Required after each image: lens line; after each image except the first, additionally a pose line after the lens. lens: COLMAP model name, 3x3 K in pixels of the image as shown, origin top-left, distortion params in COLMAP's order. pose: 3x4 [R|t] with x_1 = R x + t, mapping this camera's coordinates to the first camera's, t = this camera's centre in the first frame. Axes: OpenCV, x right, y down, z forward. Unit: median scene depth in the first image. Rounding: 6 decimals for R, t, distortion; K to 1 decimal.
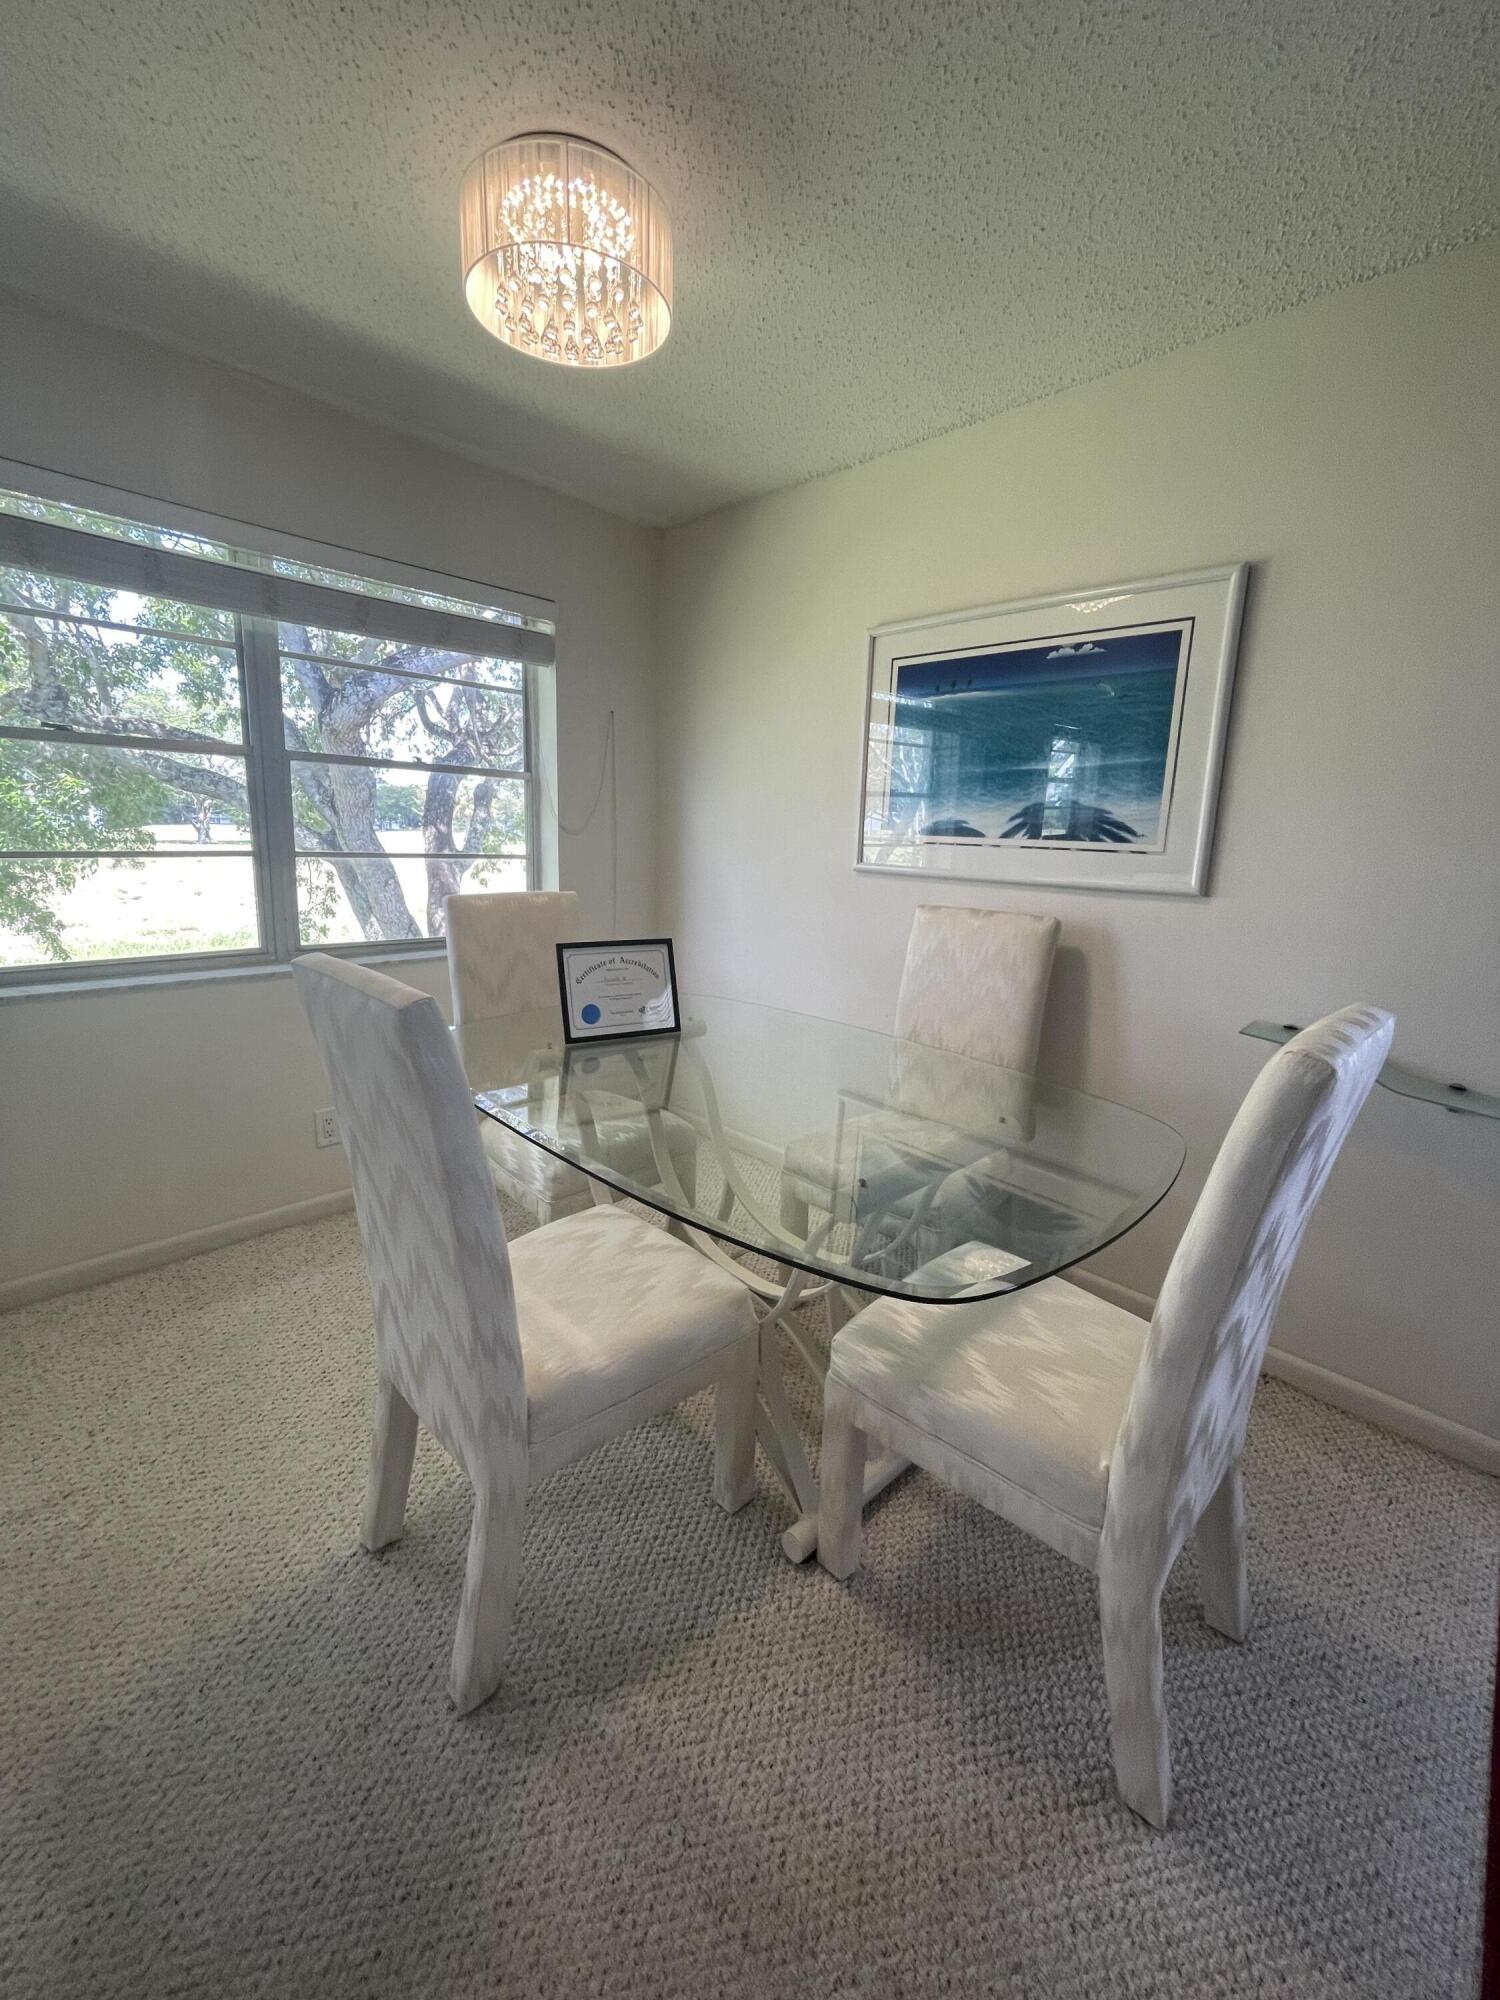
lens RADIAL K [[803.7, 0, 743.8], [0, 803.7, 986.1], [0, 0, 1]] dist [-0.006790, 0.000441]
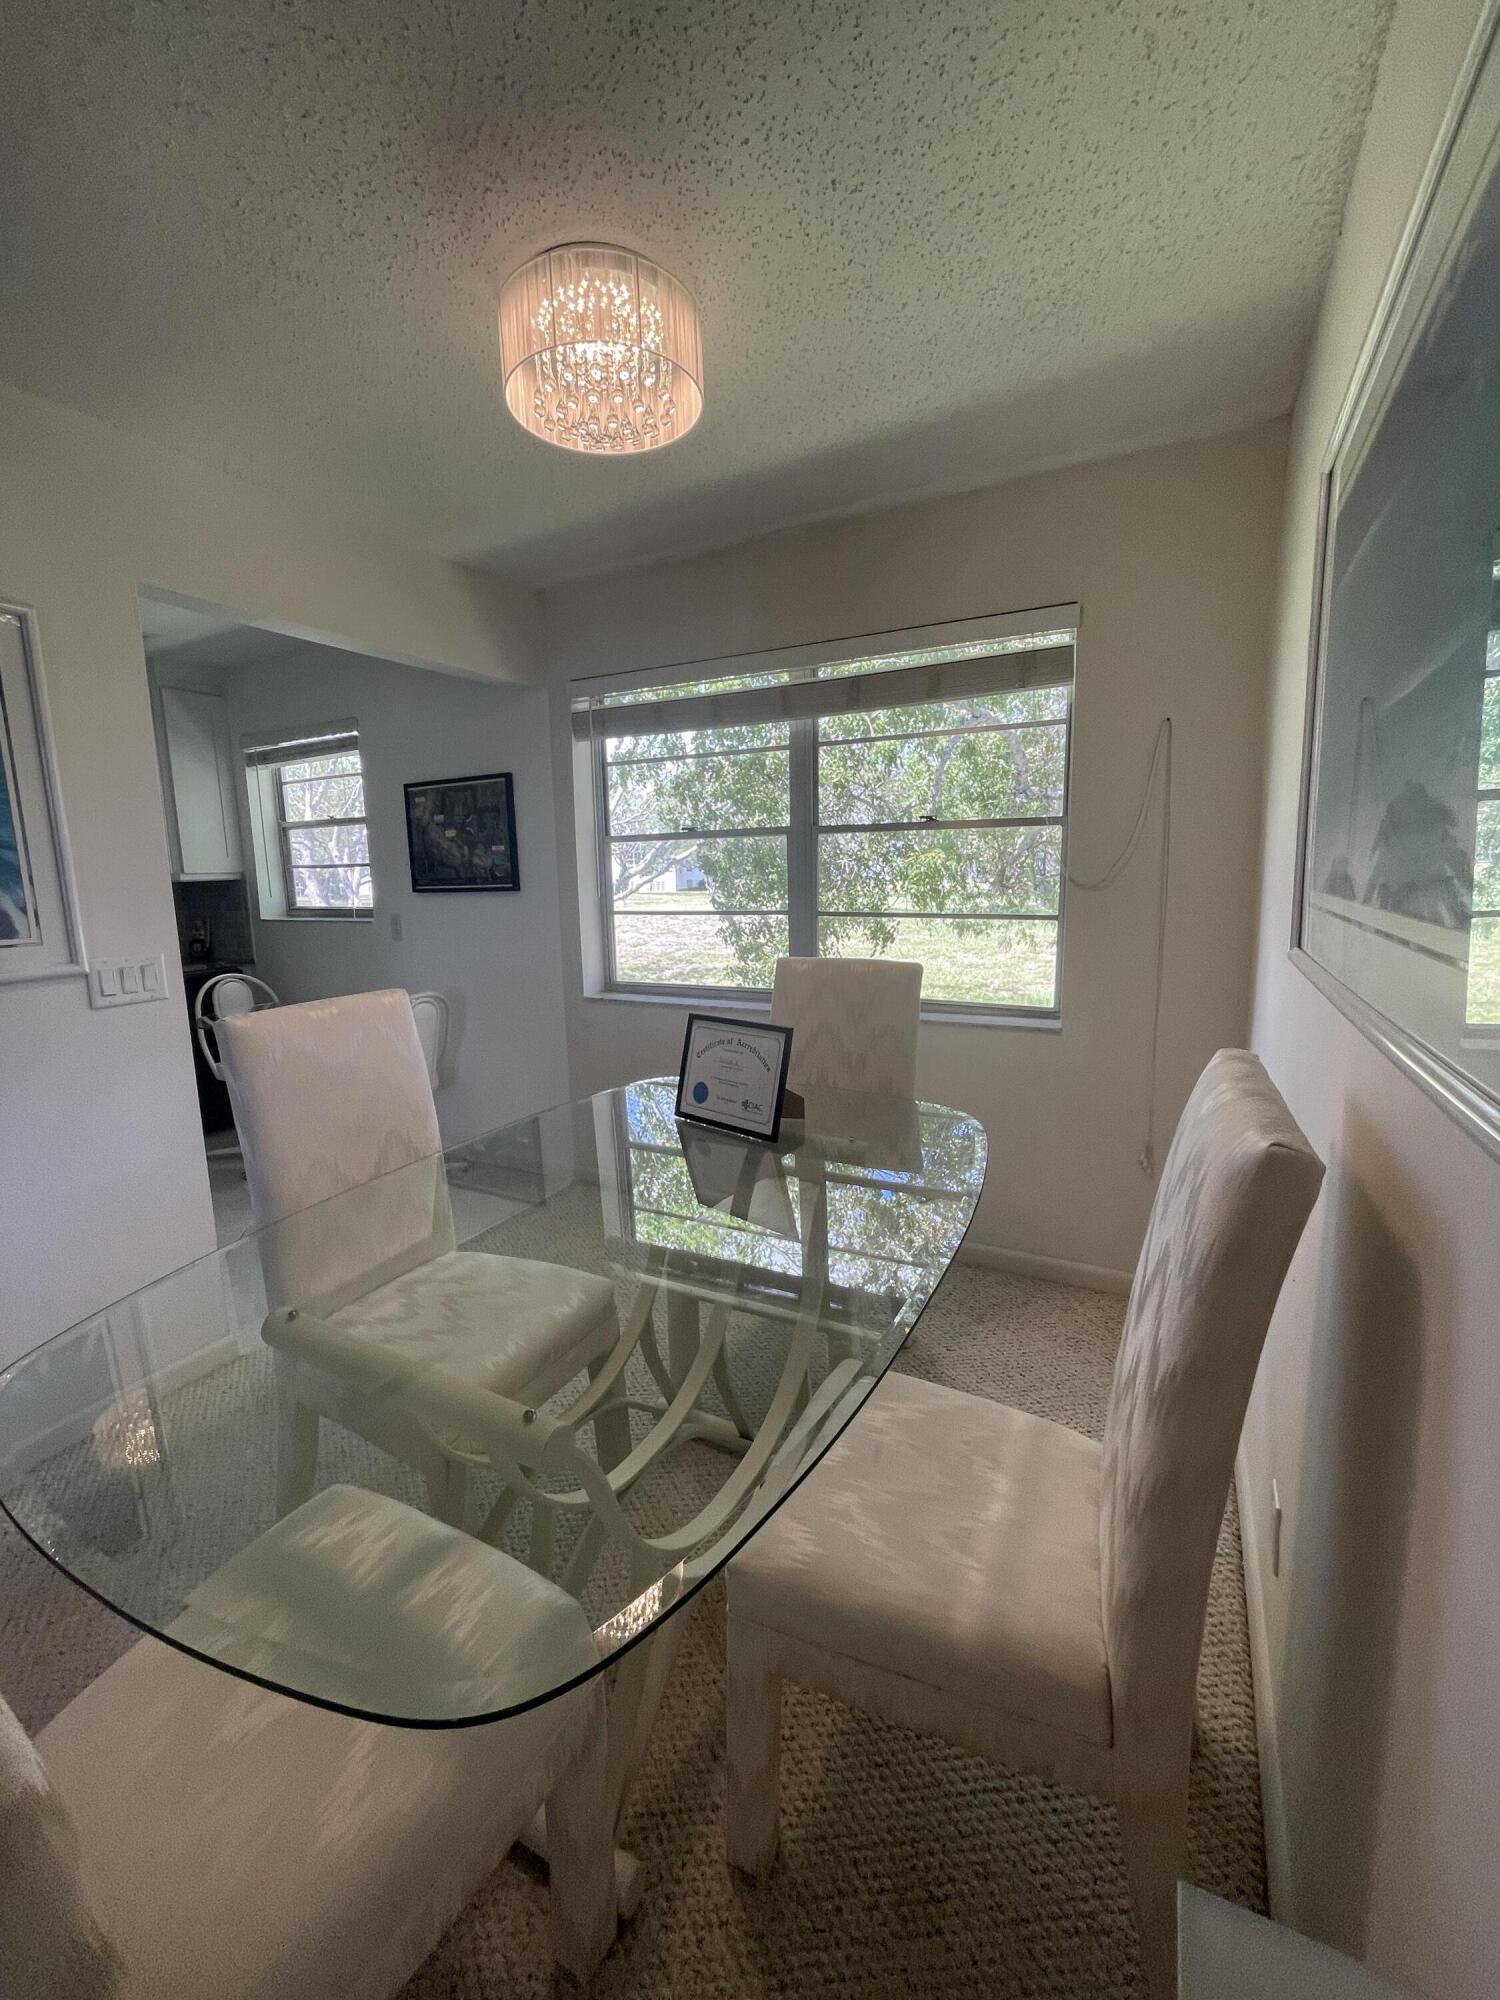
lens RADIAL K [[807.2, 0, 754.7], [0, 807.2, 1020.7], [0, 0, 1]] dist [-0.000347, 0.000097]
pose [[0.293948, 0.128410, -0.947157, 0.684675], [-0.162445, 0.983230, 0.082886, -0.131598], [0.941916, 0.129496, 0.309878, 0.745139]]
